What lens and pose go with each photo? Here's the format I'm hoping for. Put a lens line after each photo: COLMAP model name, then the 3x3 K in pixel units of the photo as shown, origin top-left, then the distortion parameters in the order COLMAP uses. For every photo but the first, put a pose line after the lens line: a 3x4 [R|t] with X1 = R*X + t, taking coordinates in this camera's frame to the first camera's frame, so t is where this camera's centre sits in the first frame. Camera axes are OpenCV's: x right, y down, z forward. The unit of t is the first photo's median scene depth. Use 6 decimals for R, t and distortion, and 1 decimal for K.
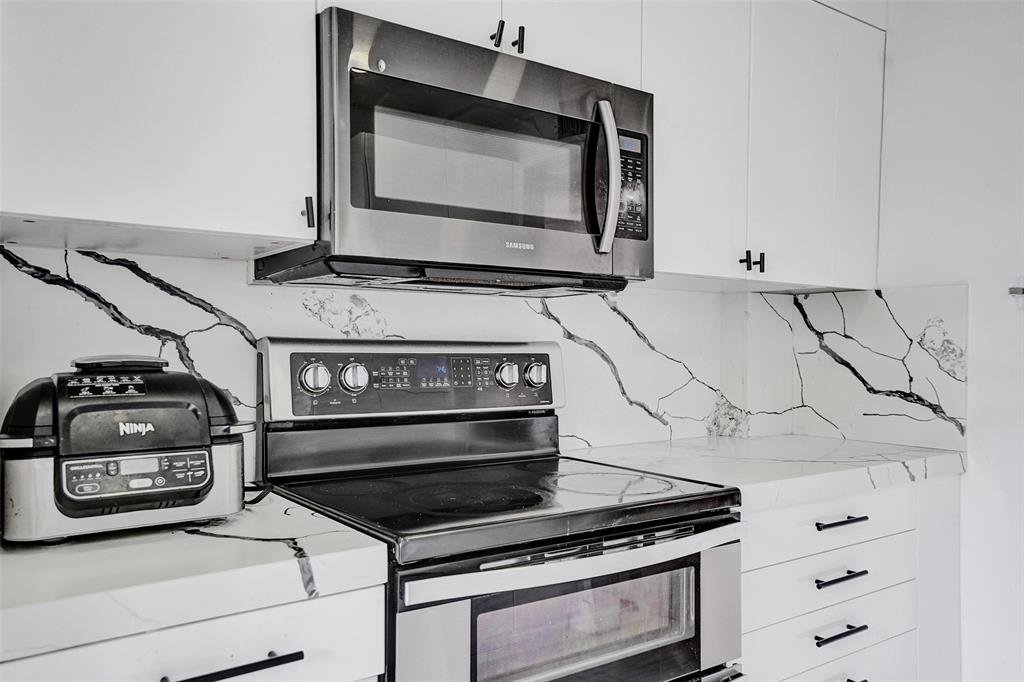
lens RADIAL K [[783.9, 0, 505.1], [0, 783.9, 356.7], [0, 0, 1]] dist [0.028209, 0.000361]
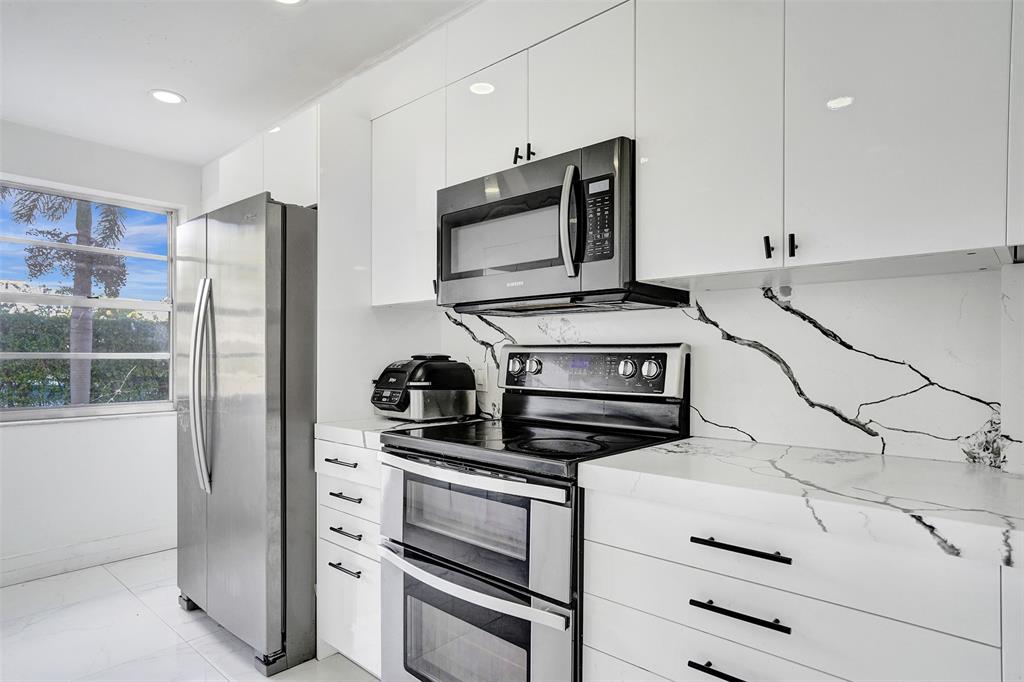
lens RADIAL K [[585.6, 0, 513.4], [0, 585.6, 358.1], [0, 0, 1]] dist [-0.020356, 0.003914]
pose [[0.199834, 0.000605, -0.979830, 0.959851], [-0.011633, 0.999931, -0.001755, 0.009246], [0.979761, 0.011749, 0.199827, 0.616946]]
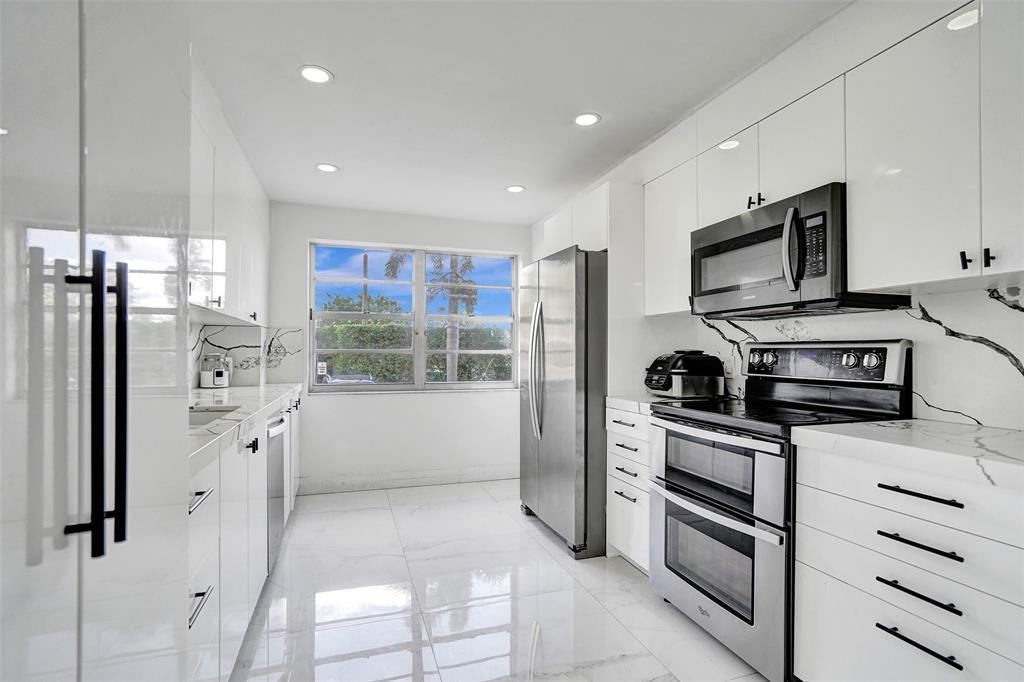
lens RADIAL K [[491.8, 0, 510.0], [0, 491.8, 348.2], [0, 0, 1]] dist [-0.035036, 0.017112]
pose [[-0.308391, -0.013018, -0.951171, 1.219128], [-0.013196, 0.999869, -0.009406, 0.016619], [0.951168, 0.009651, -0.308522, 0.639982]]
